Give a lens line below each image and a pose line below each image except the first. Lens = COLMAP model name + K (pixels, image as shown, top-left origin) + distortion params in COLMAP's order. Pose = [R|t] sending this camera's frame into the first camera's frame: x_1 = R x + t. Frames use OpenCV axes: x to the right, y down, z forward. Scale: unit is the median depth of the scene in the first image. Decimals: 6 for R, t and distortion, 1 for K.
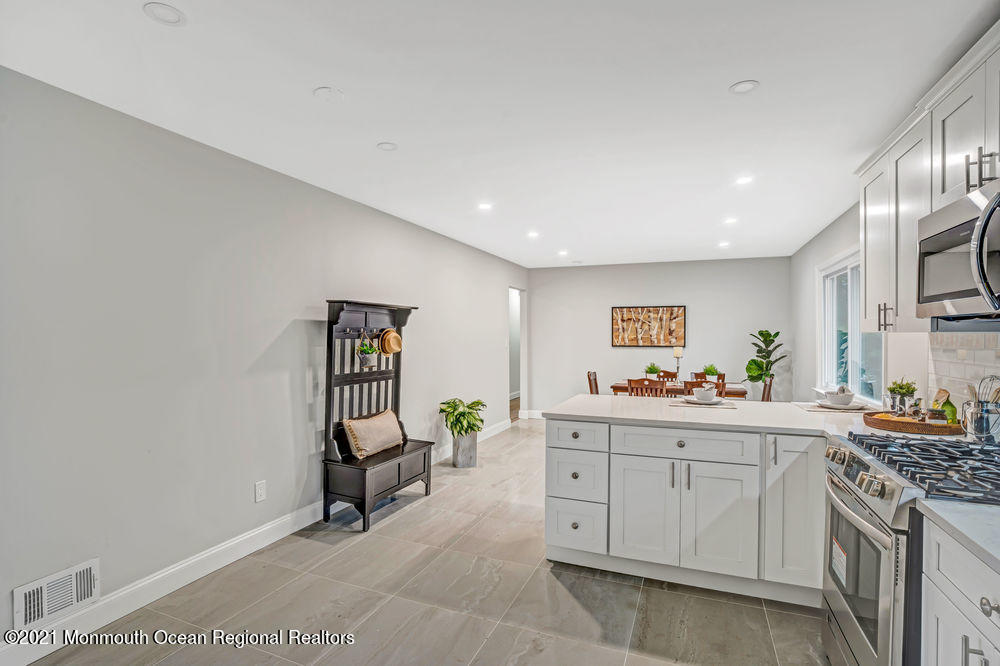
lens RADIAL K [[484.0, 0, 497.2], [0, 484.0, 340.4], [0, 0, 1]] dist [-0.027686, 0.005415]
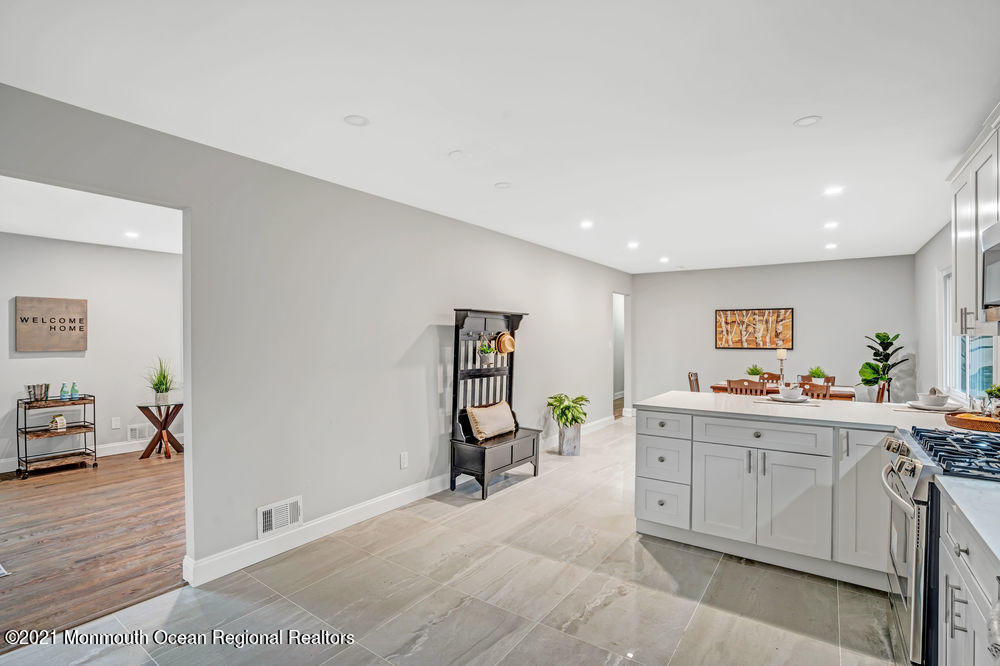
lens RADIAL K [[470.3, 0, 498.4], [0, 470.3, 340.1], [0, 0, 1]] dist [-0.043239, 0.009233]
pose [[0.973978, 0.002236, -0.226631, 0.024354], [-0.003211, 0.999987, -0.003934, 0.000101], [0.226620, 0.004559, 0.973973, -0.127327]]
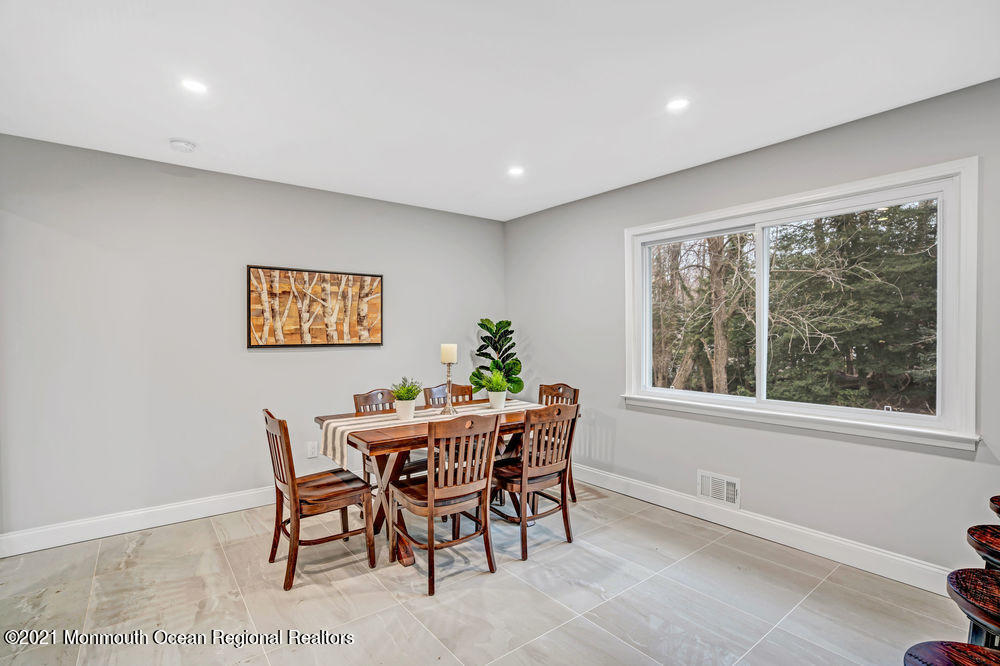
lens RADIAL K [[470.3, 0, 501.8], [0, 470.3, 334.5], [0, 0, 1]] dist [-0.043239, 0.009233]
pose [[0.485442, -0.006810, 0.874243, -0.079929], [0.014143, 0.999900, -0.000064, 0.005804], [-0.874155, 0.012395, 0.485489, 1.052981]]
